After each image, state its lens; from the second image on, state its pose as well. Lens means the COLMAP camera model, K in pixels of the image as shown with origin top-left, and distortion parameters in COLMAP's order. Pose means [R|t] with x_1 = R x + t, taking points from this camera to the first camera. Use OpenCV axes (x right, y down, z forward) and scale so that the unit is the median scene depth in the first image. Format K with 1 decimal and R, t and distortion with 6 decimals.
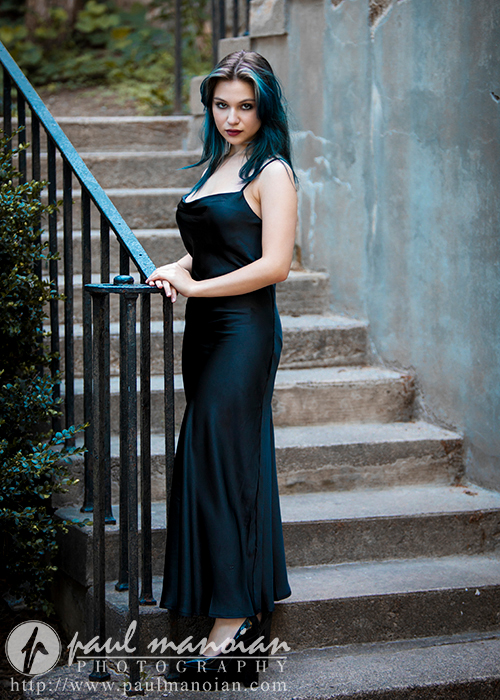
lens RADIAL K [[1760.7, 0, 250.0], [0, 1760.7, 350.4], [0, 0, 1]] dist [-0.078108, 0.000000]
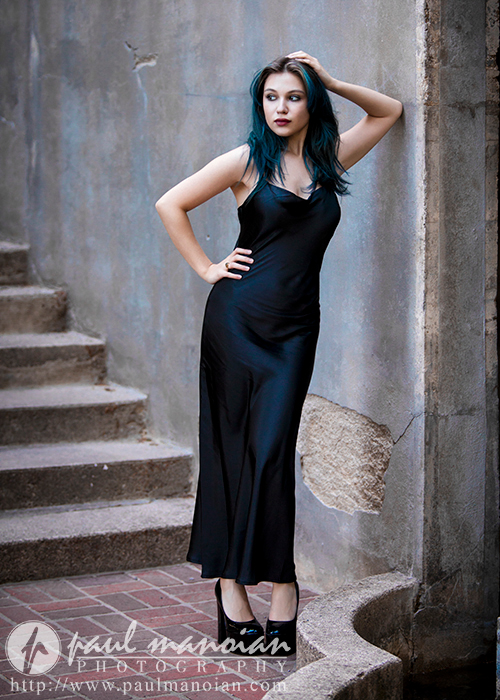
lens RADIAL K [[1872.7, 0, 250.1], [0, 1872.7, 349.6], [0, 0, 1]] dist [-0.115783, 0.000000]
pose [[0.990761, -0.009827, 0.135263, 0.048355], [0.007276, 0.999786, 0.019344, 0.030140], [-0.135424, -0.018181, 0.990621, -0.215186]]
